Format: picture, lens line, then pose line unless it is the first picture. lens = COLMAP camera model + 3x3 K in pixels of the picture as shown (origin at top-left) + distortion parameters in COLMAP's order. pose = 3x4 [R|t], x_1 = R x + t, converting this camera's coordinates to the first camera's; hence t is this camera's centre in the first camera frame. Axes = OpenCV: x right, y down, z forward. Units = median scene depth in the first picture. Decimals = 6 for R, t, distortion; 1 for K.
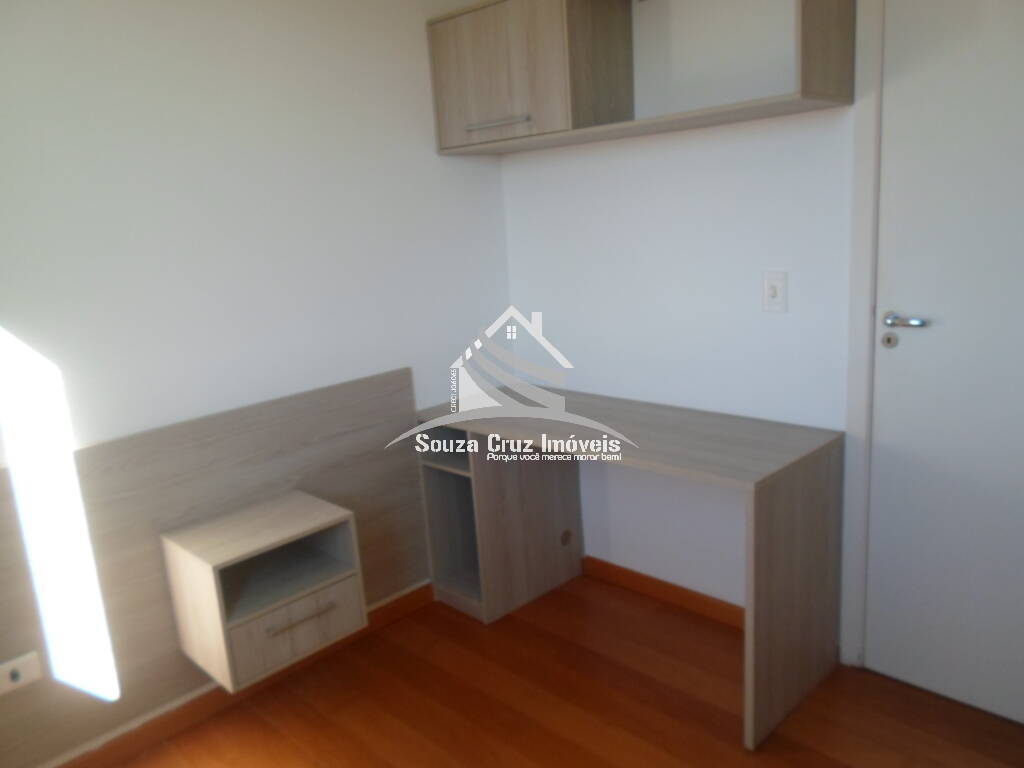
lens RADIAL K [[786.7, 0, 506.4], [0, 786.7, 373.5], [0, 0, 1]] dist [-0.001458, -0.024220]
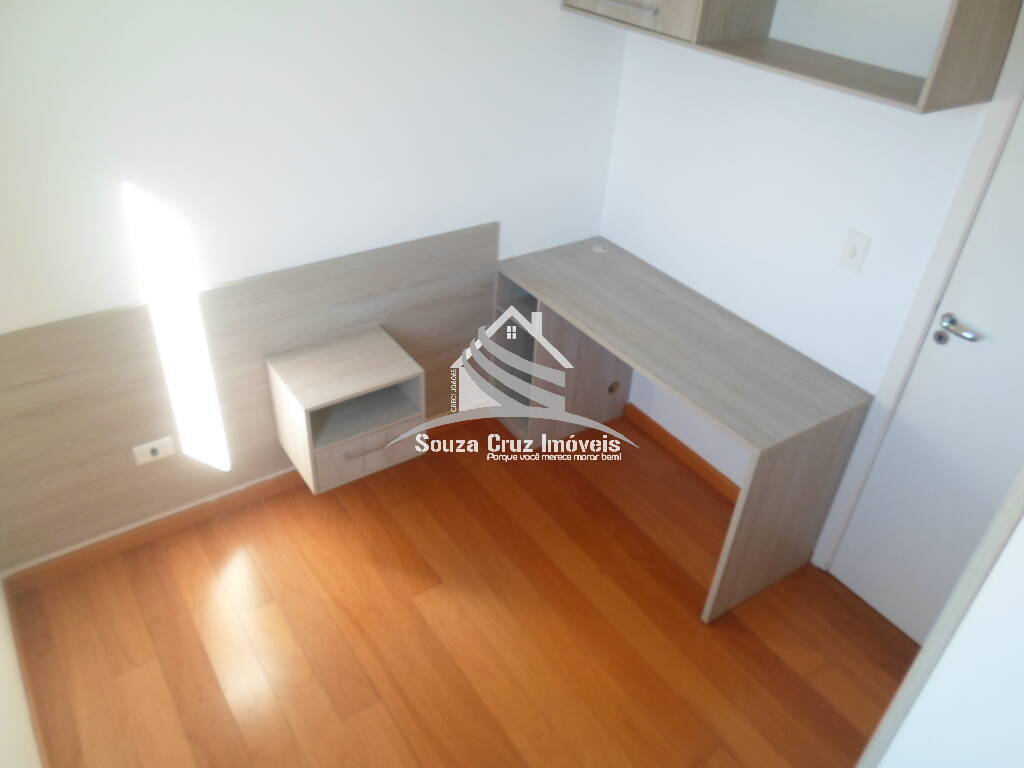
lens RADIAL K [[786.7, 0, 504.3], [0, 786.7, 370.8], [0, 0, 1]] dist [-0.001458, -0.024220]
pose [[0.974625, 0.205683, -0.088317, 0.023887], [-0.157264, 0.909956, 0.383729, -0.285589], [0.159292, -0.360103, 0.919213, -0.055874]]
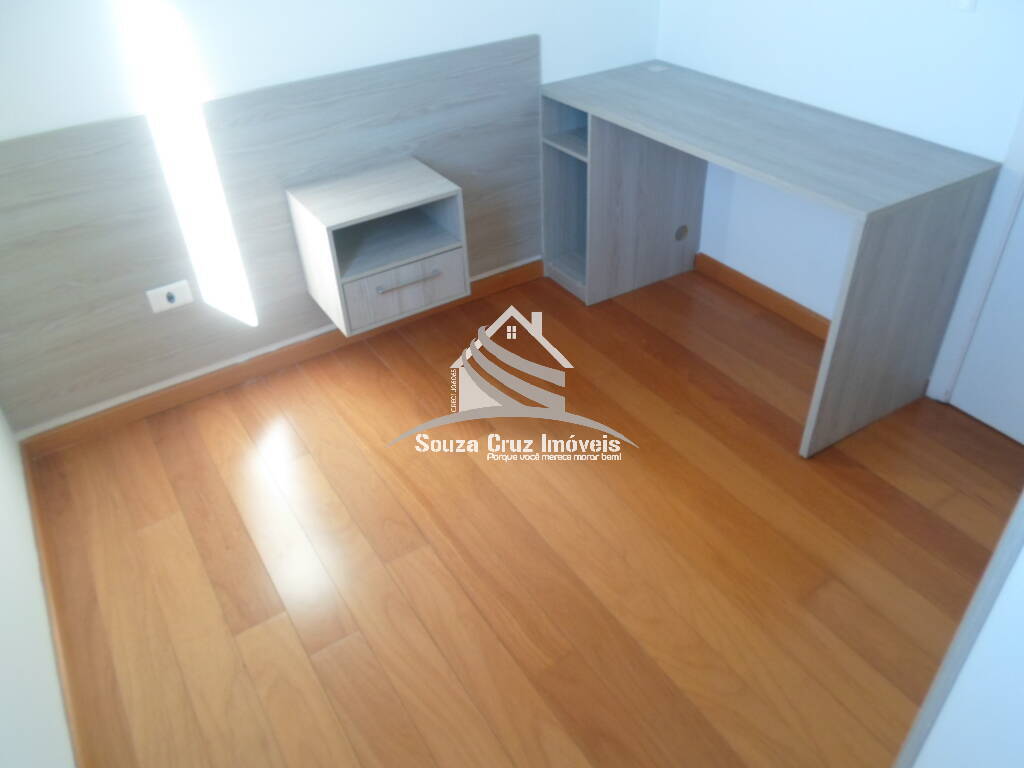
lens RADIAL K [[786.7, 0, 504.4], [0, 786.7, 374.9], [0, 0, 1]] dist [-0.001458, -0.024220]
pose [[0.973892, 0.155949, -0.164967, 0.065714], [-0.073251, 0.903699, 0.421856, -0.039679], [0.214869, -0.398759, 0.891528, 0.001131]]
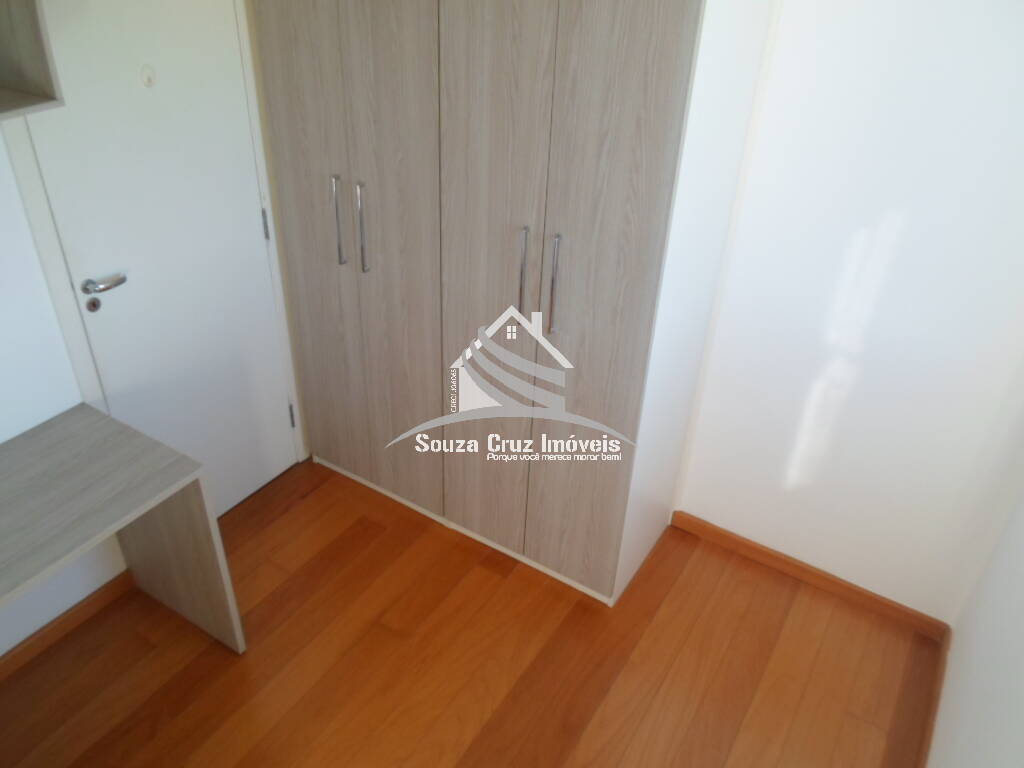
lens RADIAL K [[786.7, 0, 509.2], [0, 786.7, 379.1], [0, 0, 1]] dist [-0.001458, -0.024220]
pose [[-0.223467, -0.486229, 0.844775, -0.529709], [0.178963, 0.831491, 0.525924, -0.380971], [-0.958141, 0.268710, -0.098794, 0.551850]]
